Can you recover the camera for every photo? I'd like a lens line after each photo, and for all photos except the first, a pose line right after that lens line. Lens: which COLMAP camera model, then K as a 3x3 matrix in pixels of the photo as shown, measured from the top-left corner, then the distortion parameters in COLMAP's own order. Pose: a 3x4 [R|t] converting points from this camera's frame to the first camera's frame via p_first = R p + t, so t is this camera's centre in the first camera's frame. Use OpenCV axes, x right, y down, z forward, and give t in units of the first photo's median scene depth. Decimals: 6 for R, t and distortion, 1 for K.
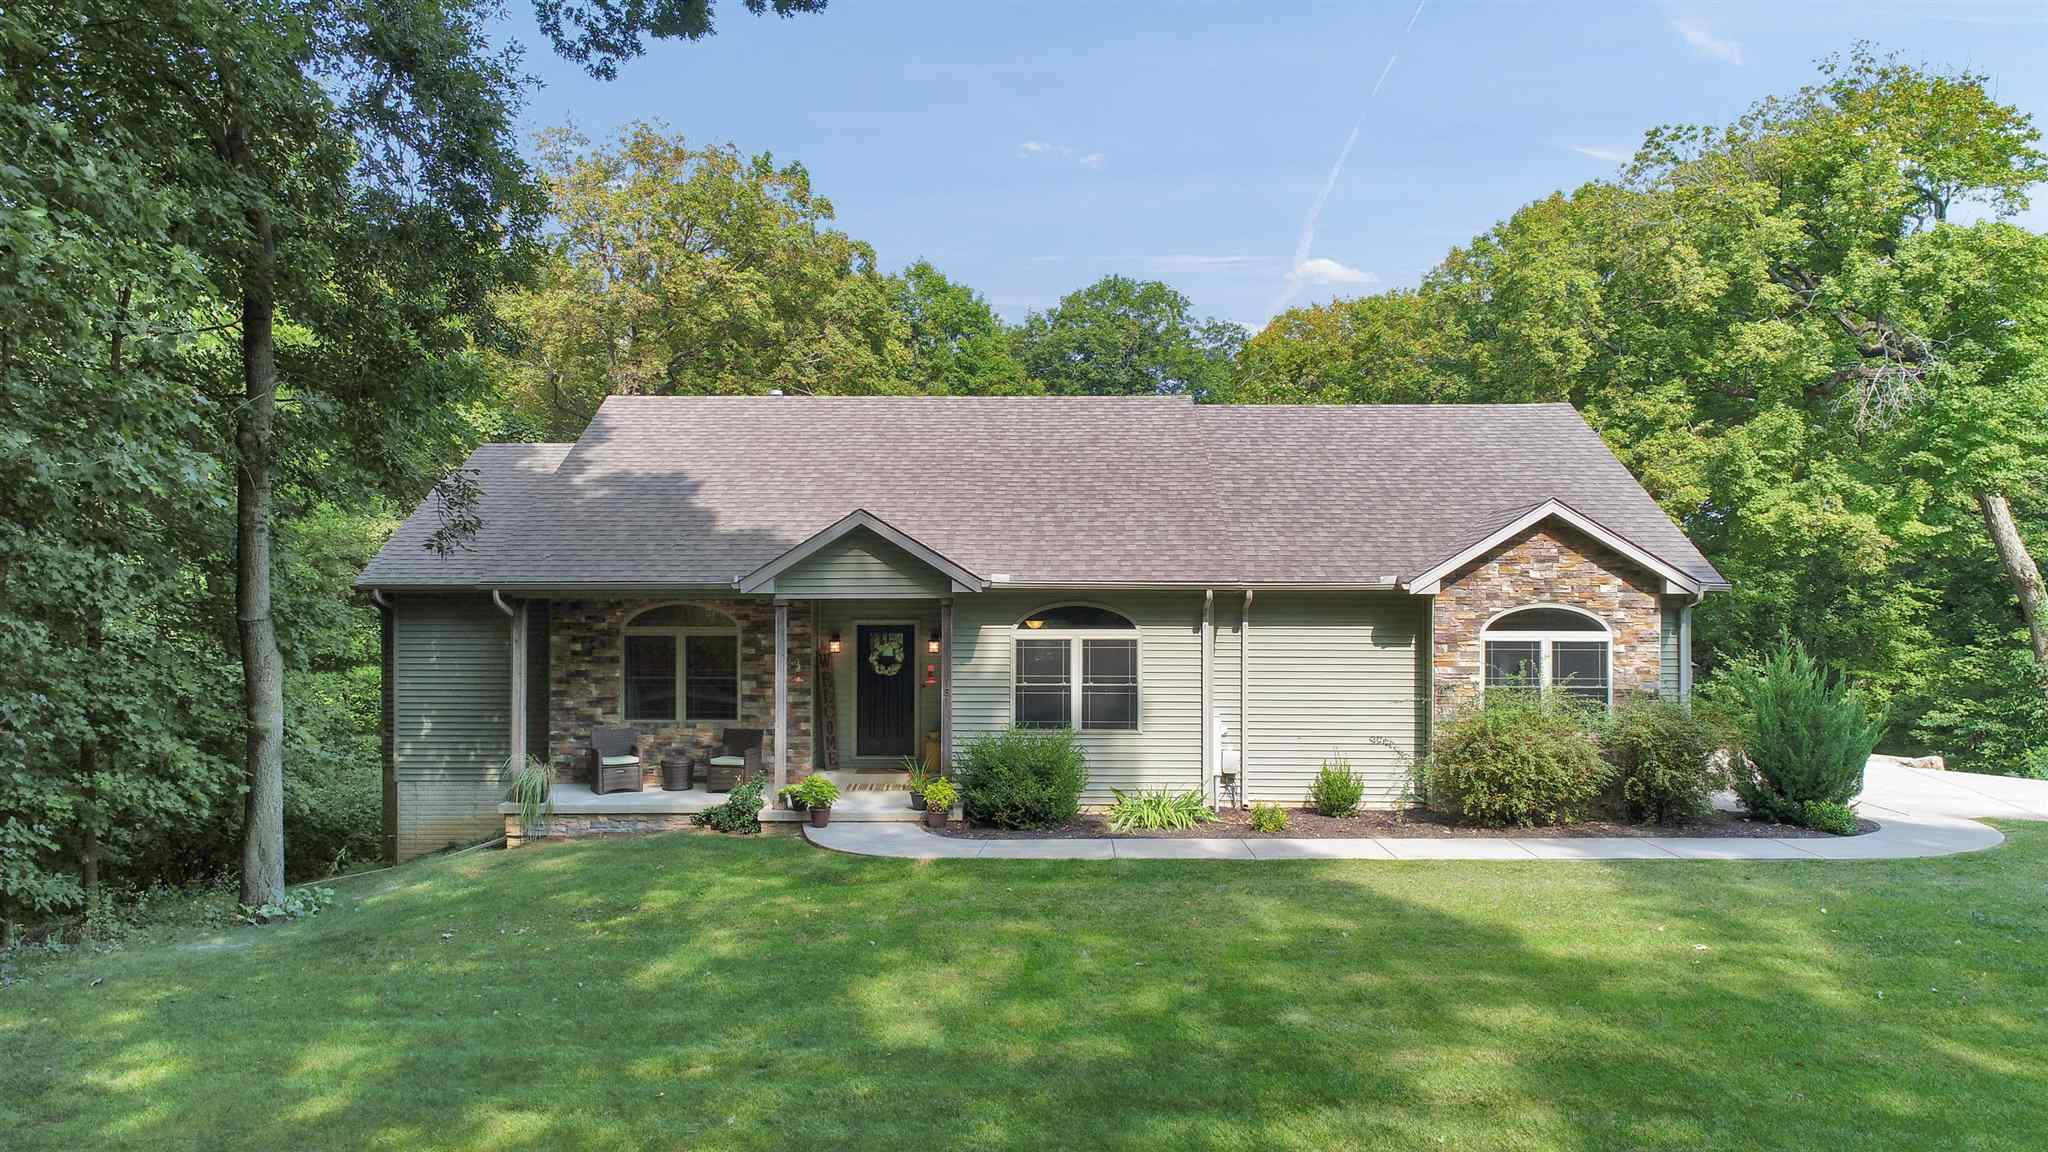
lens RADIAL K [[1406.0, 0, 1024.9], [0, 1406.0, 583.7], [0, 0, 1]] dist [-0.008164, -0.000053]
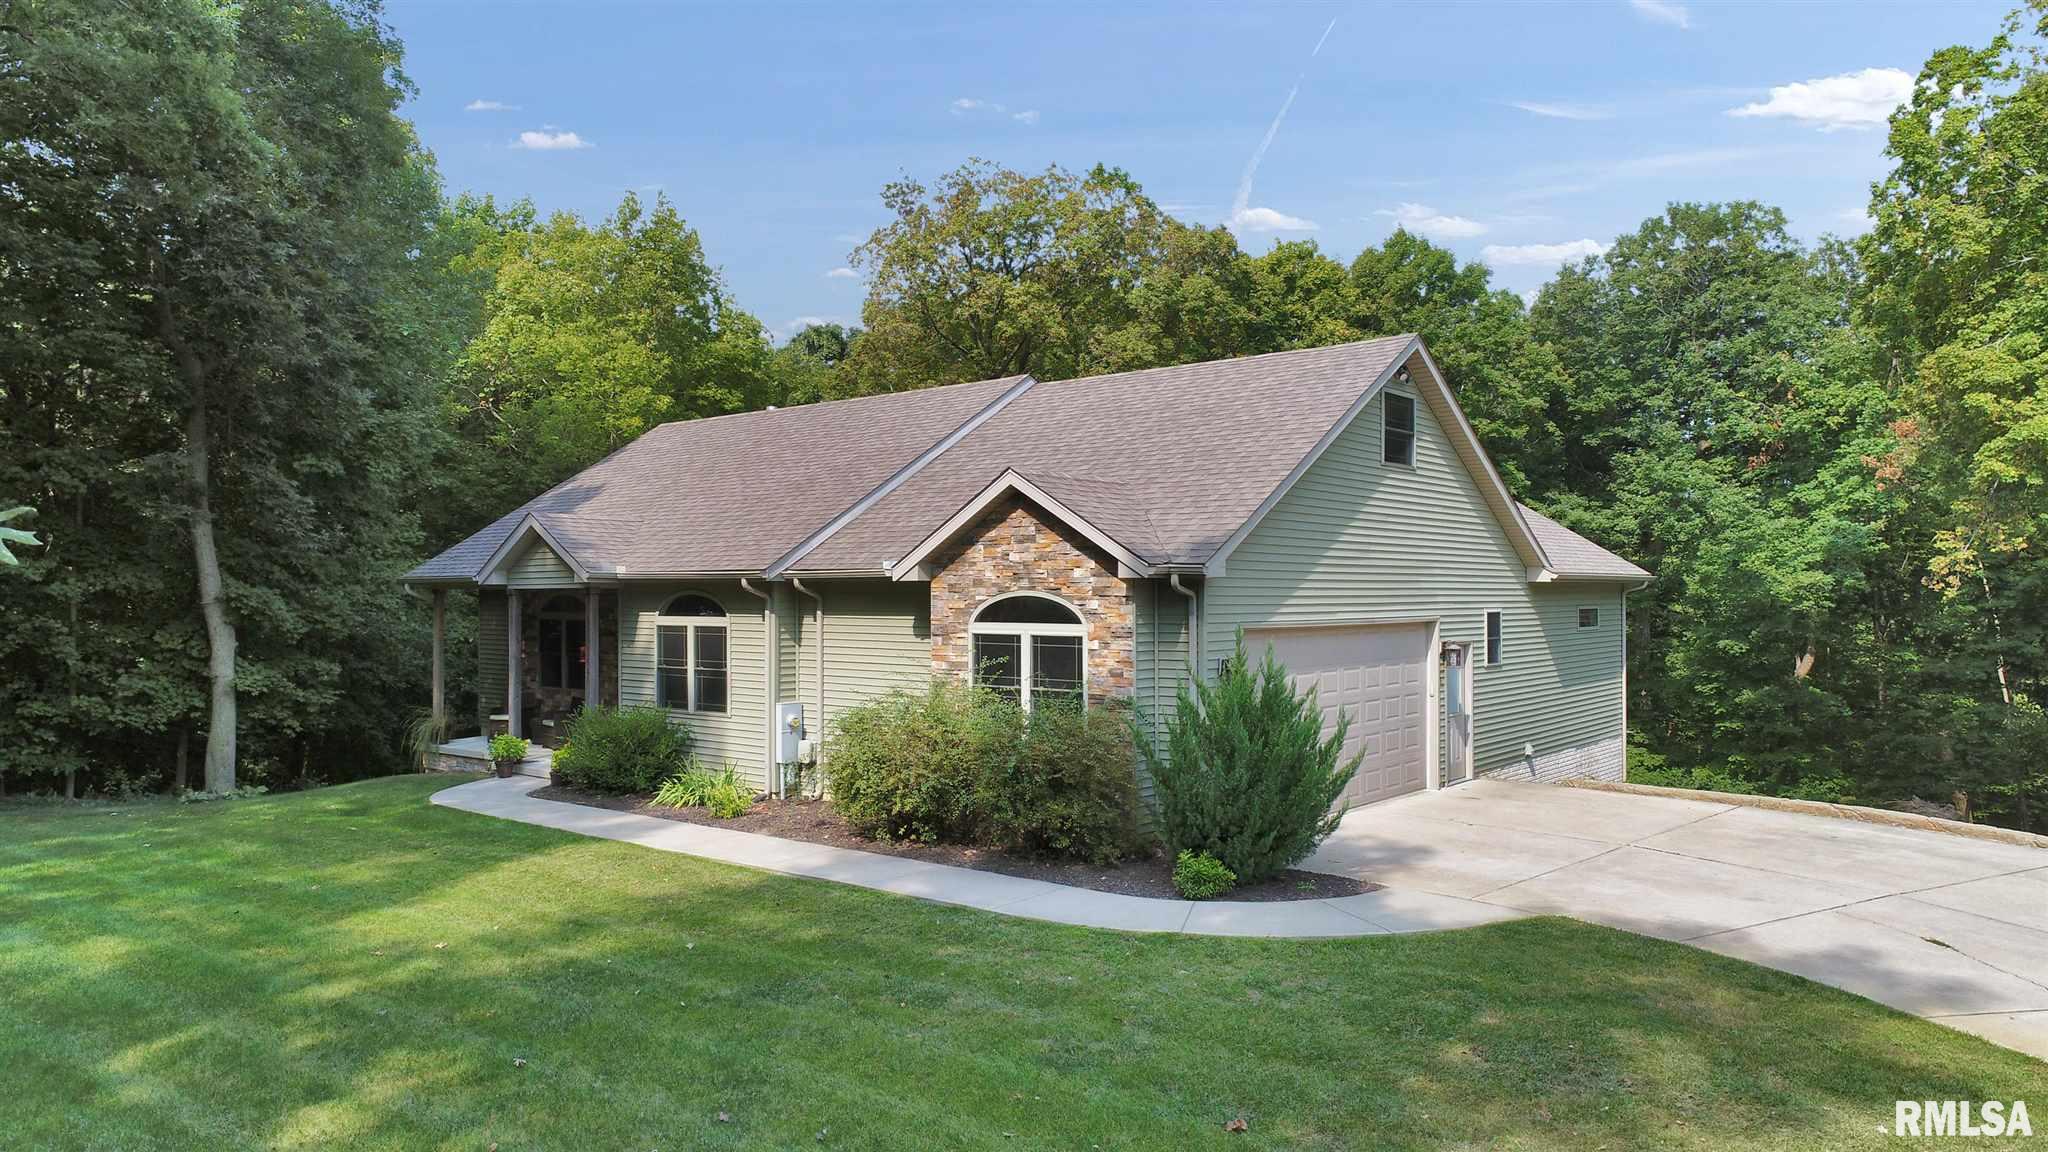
lens RADIAL K [[1406.0, 0, 1024.9], [0, 1406.0, 576.7], [0, 0, 1]] dist [-0.008164, -0.000053]
pose [[0.760805, -0.009728, -0.648907, 0.928317], [0.007683, 0.999953, -0.005984, 0.010625], [0.648935, -0.000433, 0.760844, 0.346847]]
